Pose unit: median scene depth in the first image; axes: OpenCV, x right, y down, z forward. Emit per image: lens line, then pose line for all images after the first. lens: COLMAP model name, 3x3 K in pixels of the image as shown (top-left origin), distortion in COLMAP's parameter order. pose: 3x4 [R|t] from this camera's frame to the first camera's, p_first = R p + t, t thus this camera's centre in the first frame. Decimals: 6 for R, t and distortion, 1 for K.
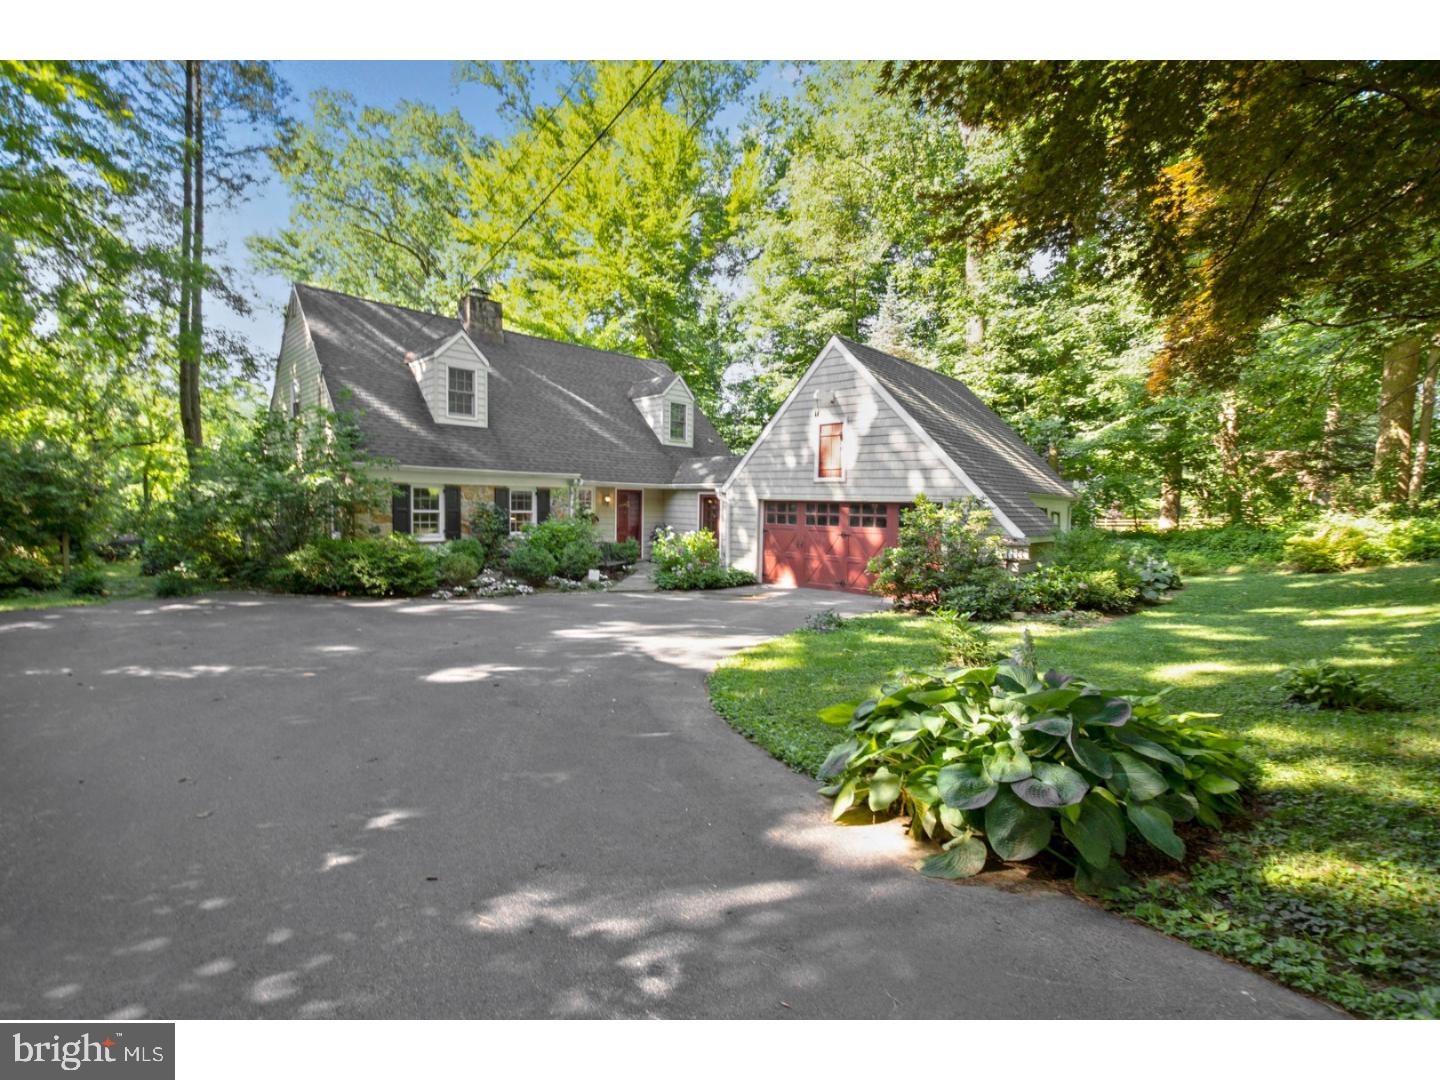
lens RADIAL K [[637.2, 0, 726.4], [0, 637.2, 544.3], [0, 0, 1]] dist [-0.015138, 0.001025]
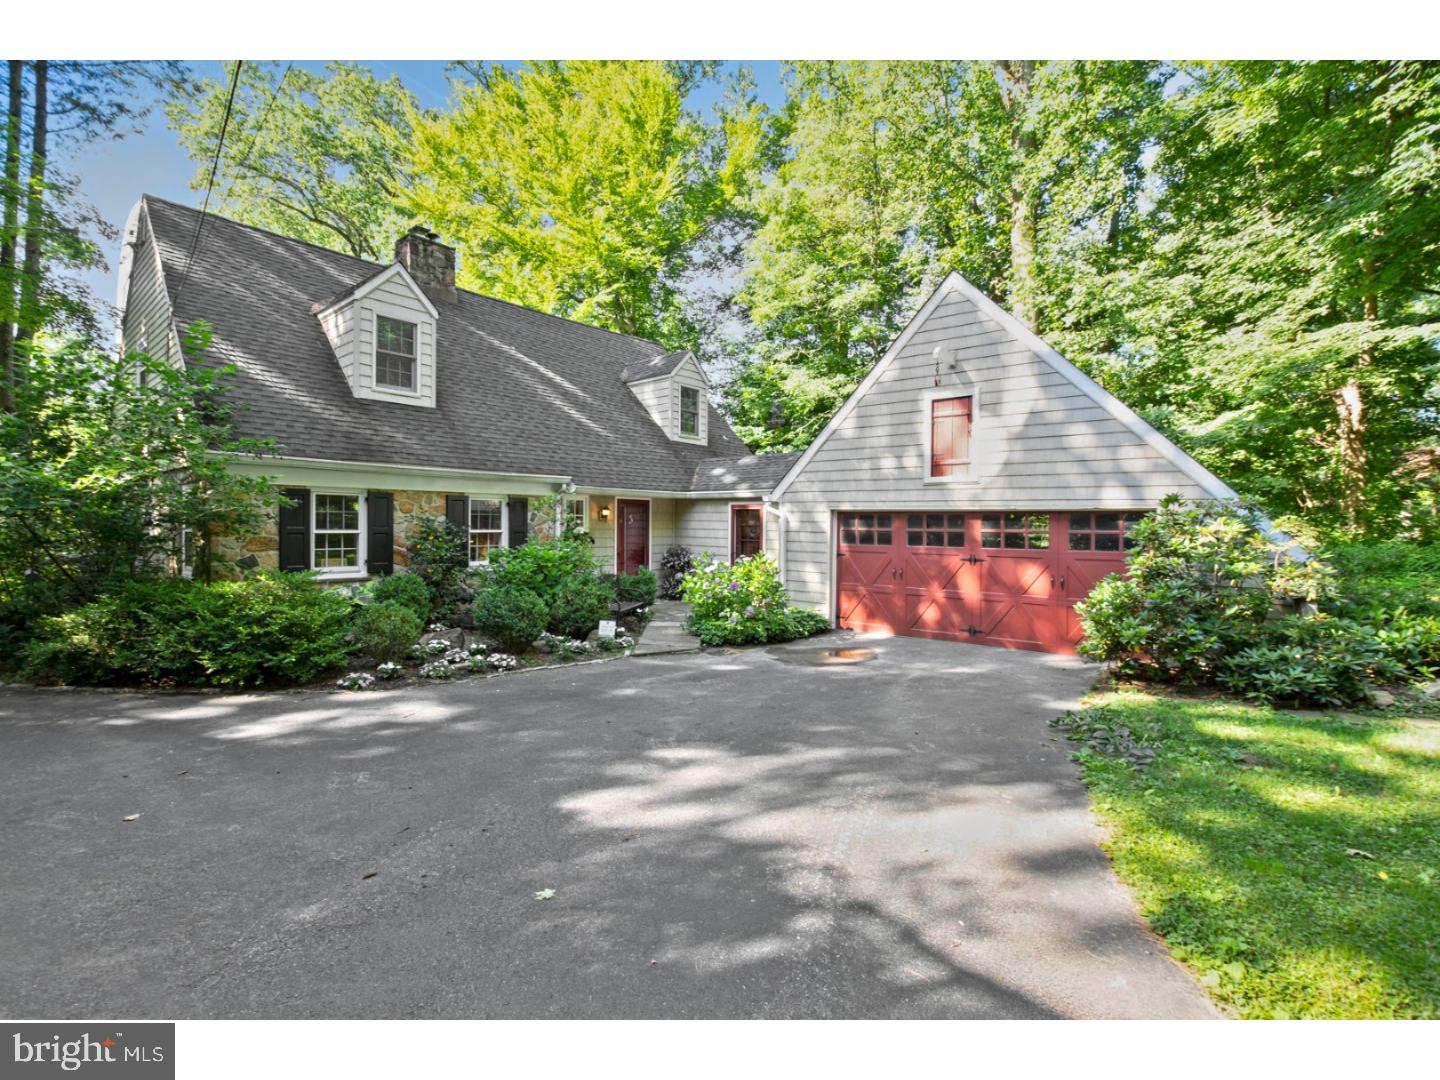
lens RADIAL K [[637.2, 0, 713.7], [0, 637.2, 531.9], [0, 0, 1]] dist [-0.015138, 0.001025]
pose [[0.997741, -0.010245, 0.066394, -0.120951], [0.013450, 0.998756, -0.048009, -0.014051], [-0.065820, 0.048794, 0.996638, 0.299077]]
